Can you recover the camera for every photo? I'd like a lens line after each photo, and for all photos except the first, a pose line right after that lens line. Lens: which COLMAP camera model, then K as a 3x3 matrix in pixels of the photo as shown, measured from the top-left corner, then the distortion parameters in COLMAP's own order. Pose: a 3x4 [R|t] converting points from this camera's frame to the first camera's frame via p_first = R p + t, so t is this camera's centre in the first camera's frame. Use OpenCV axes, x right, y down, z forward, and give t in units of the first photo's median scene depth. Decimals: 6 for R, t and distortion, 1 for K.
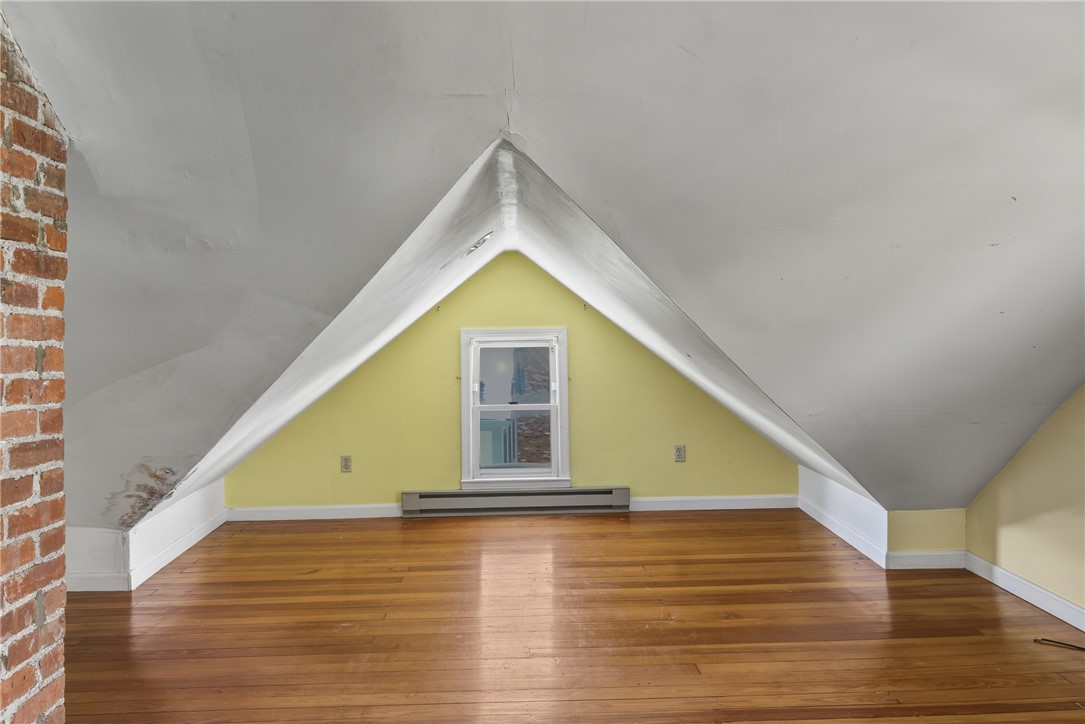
lens RADIAL K [[759.6, 0, 542.7], [0, 759.6, 387.4], [0, 0, 1]] dist [-0.005851, -0.004127]
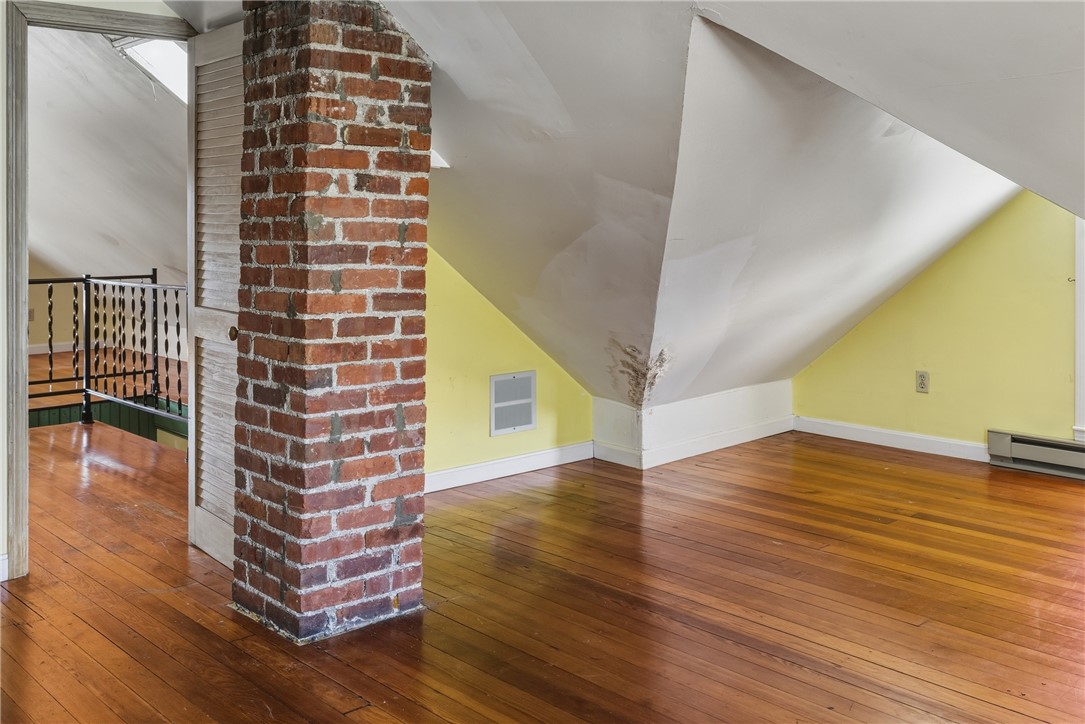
lens RADIAL K [[1073.1, 0, 542.9], [0, 1073.1, 360.9], [0, 0, 1]] dist [-0.024099, 0.000000]
pose [[0.630673, 0.111219, -0.768037, 0.986288], [-0.060683, 0.993715, 0.094069, -0.004567], [0.773672, -0.012720, 0.633458, -0.019899]]
